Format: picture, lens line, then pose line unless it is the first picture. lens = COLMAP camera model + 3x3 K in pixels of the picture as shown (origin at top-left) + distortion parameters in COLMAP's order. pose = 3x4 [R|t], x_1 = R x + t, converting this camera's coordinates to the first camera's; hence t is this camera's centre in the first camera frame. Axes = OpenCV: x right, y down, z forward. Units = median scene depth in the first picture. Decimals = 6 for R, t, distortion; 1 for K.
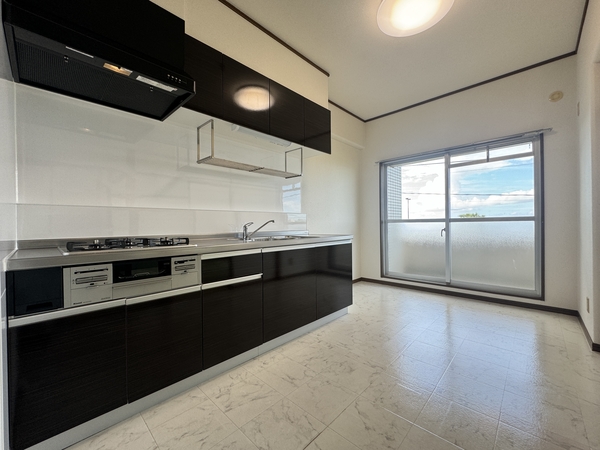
lens RADIAL K [[246.8, 0, 300.0], [0, 246.8, 225.0], [0, 0, 1]] dist [-0.014655, -0.000047]
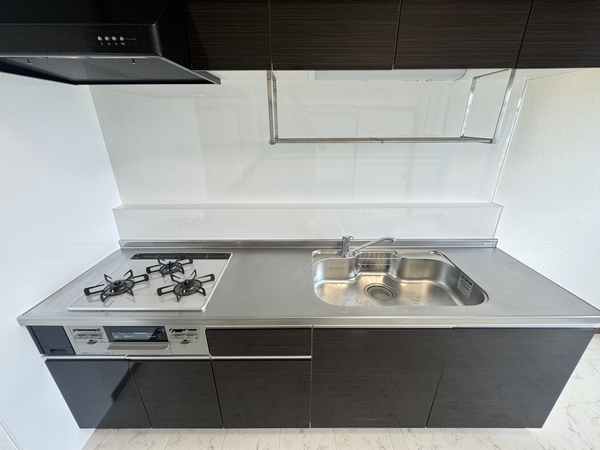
lens RADIAL K [[246.8, 0, 300.0], [0, 246.8, 225.0], [0, 0, 1]] dist [-0.014655, -0.000047]
pose [[0.695025, 0.265412, -0.668204, 0.194269], [-0.003523, 0.930617, 0.365978, -0.427046], [0.718977, -0.252010, 0.647737, 0.856394]]
